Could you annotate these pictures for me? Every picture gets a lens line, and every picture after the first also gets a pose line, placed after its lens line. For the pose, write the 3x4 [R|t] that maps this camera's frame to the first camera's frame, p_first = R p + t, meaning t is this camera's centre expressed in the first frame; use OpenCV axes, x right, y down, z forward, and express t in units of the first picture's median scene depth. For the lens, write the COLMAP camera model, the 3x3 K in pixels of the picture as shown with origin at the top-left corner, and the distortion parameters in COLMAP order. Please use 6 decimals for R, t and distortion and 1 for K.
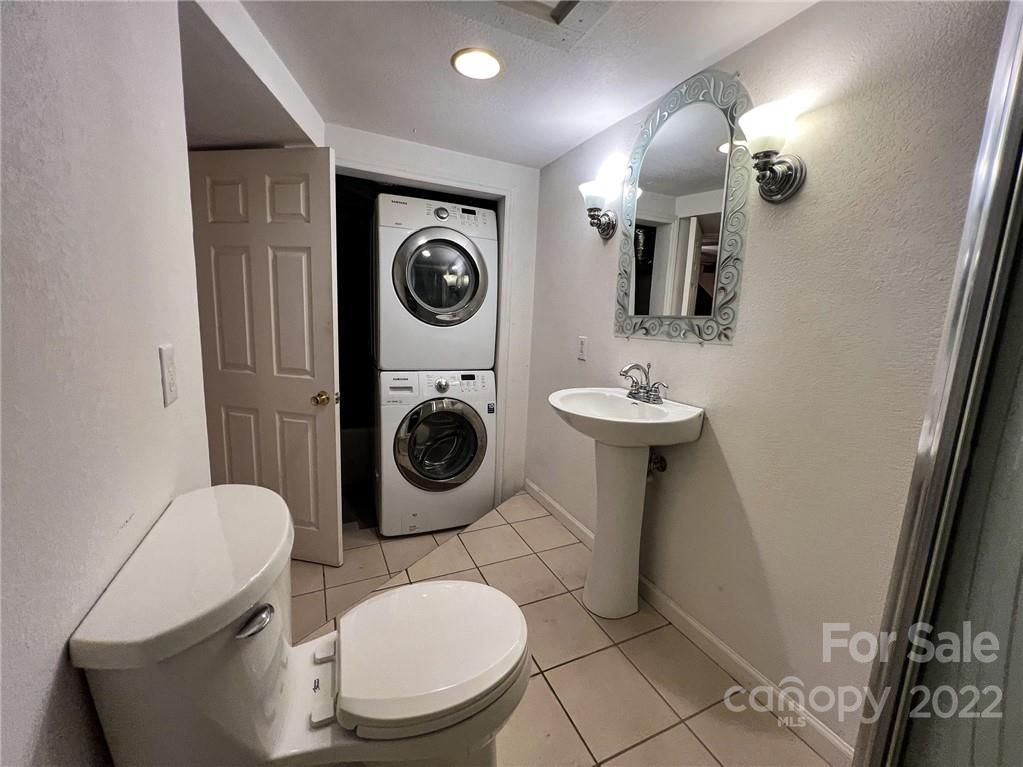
lens RADIAL K [[409.7, 0, 508.7], [0, 409.7, 379.6], [0, 0, 1]] dist [0.000341, -0.000144]
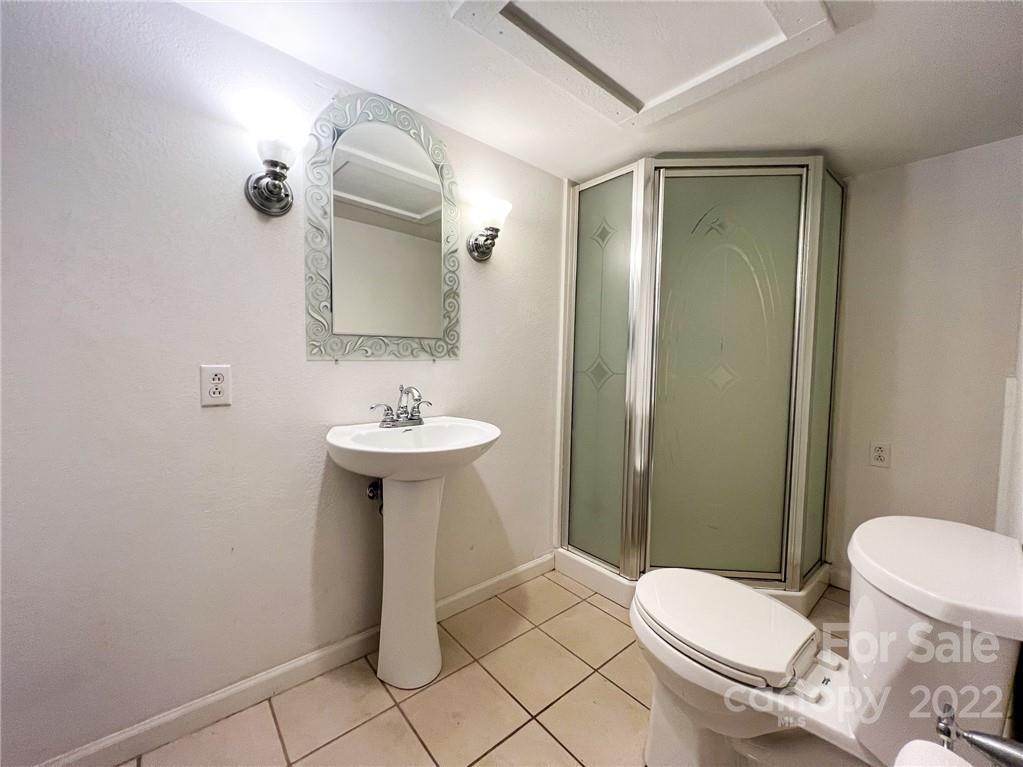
lens RADIAL K [[409.7, 0, 508.7], [0, 409.7, 379.6], [0, 0, 1]] dist [0.000341, -0.000144]
pose [[-0.247255, -0.104612, 0.963287, -0.692734], [0.116530, 0.983729, 0.136743, -0.171058], [-0.961918, 0.146062, -0.231042, 1.093292]]
